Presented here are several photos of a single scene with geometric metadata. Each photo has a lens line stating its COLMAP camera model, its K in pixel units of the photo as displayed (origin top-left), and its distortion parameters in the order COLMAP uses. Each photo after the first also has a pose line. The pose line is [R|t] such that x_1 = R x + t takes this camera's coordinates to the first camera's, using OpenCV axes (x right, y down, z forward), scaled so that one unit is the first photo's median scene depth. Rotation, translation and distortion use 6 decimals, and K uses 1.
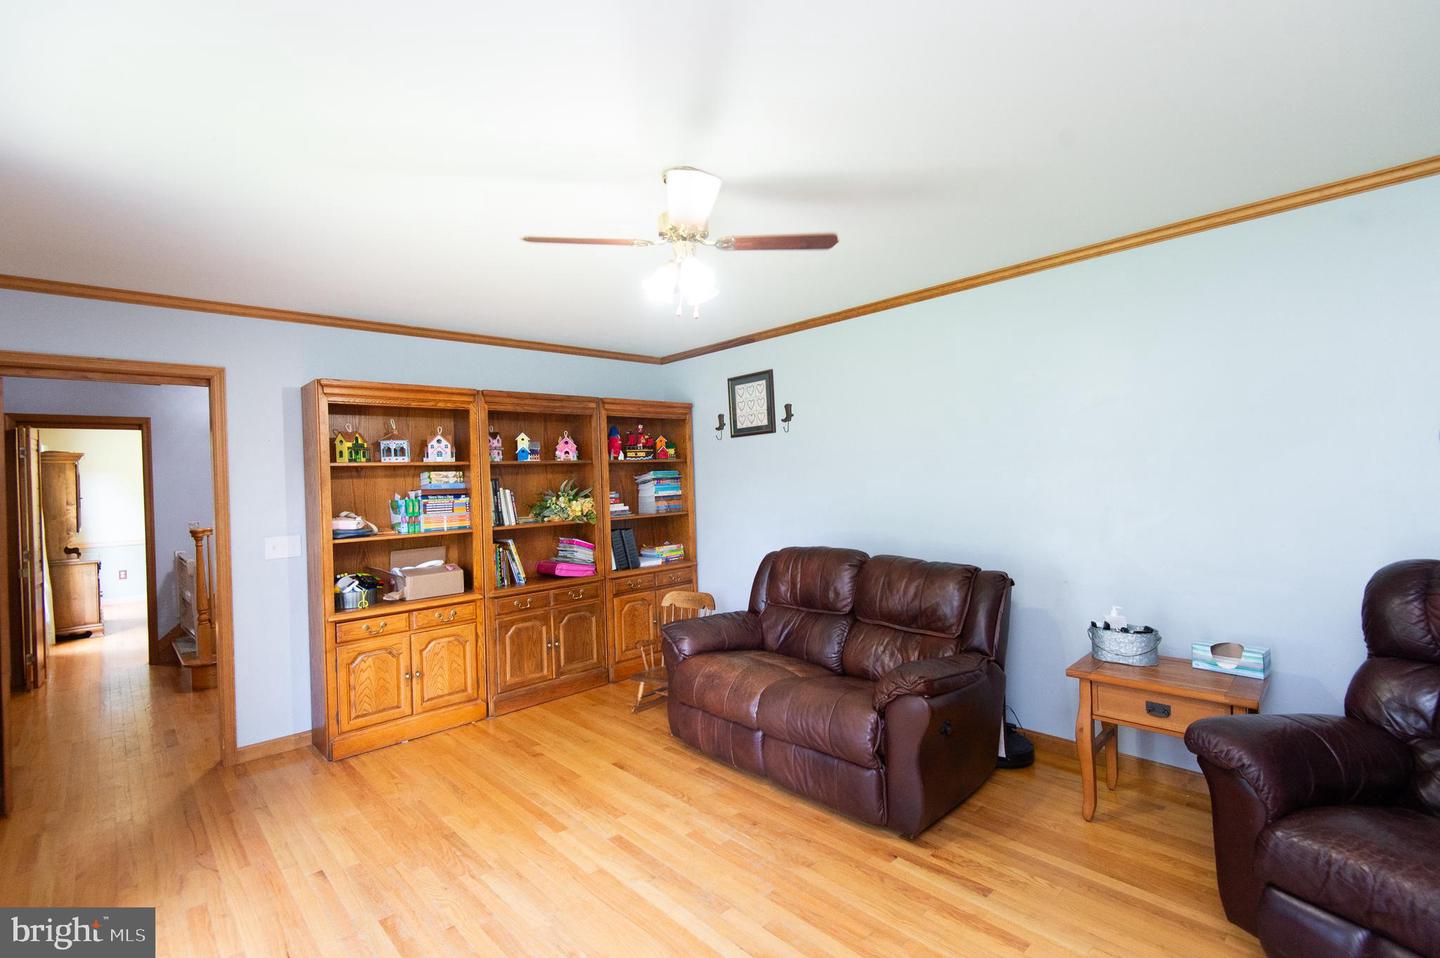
lens RADIAL K [[660.0, 0, 724.2], [0, 660.0, 476.4], [0, 0, 1]] dist [0.021634, -0.000360]
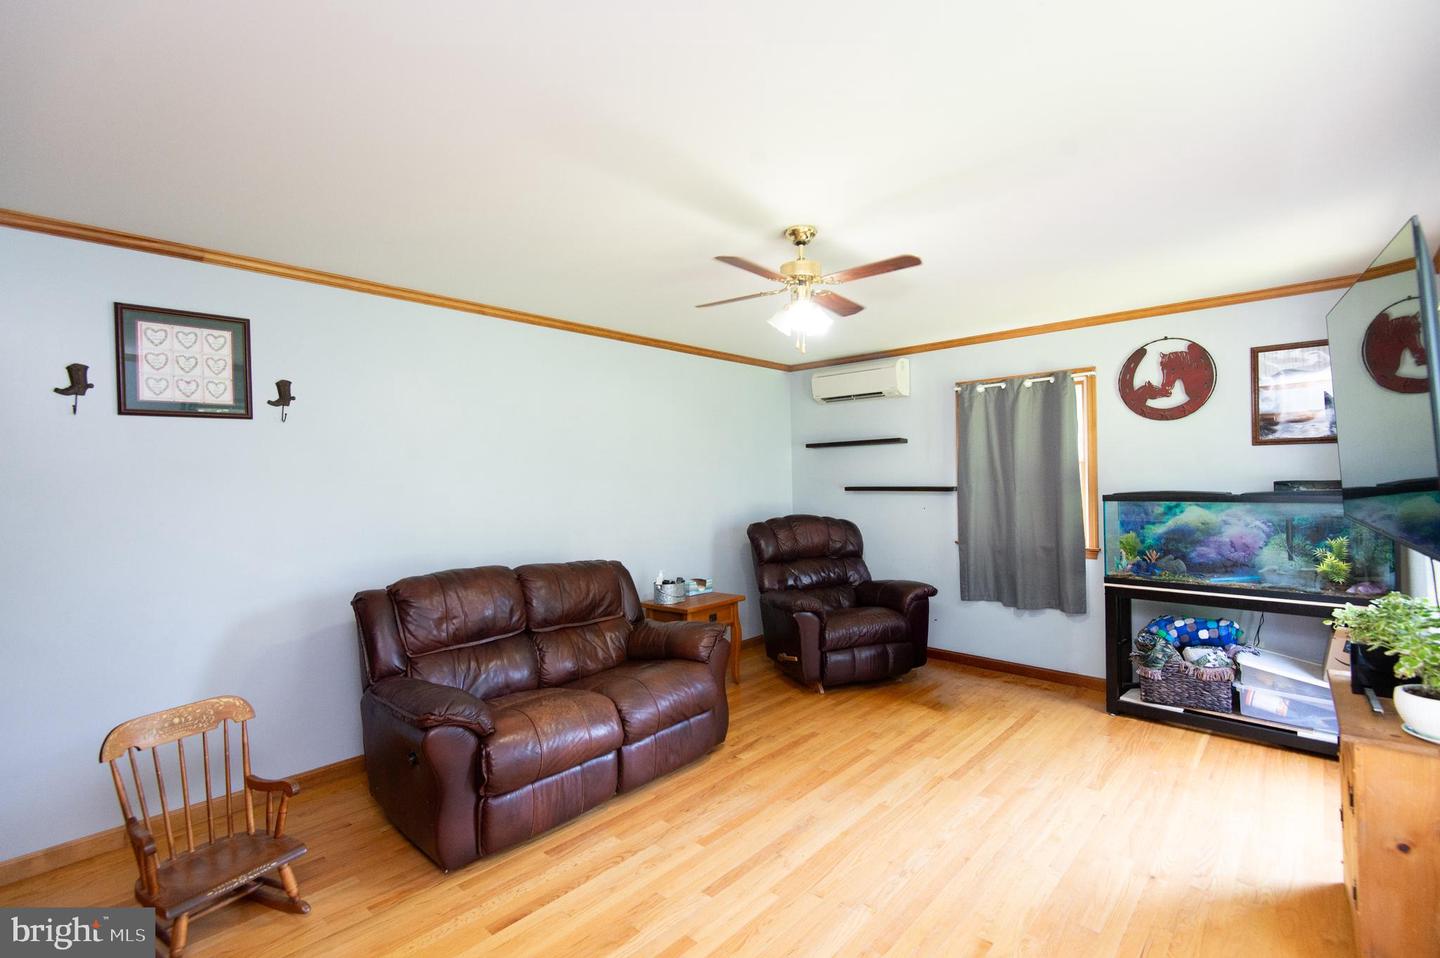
lens RADIAL K [[660.0, 0, 724.2], [0, 660.0, 476.4], [0, 0, 1]] dist [0.021634, -0.000360]
pose [[-0.080500, 0.032061, 0.996239, -0.615887], [0.012728, 0.999434, -0.031135, 0.015255], [-0.996673, 0.010173, -0.080863, 0.611062]]
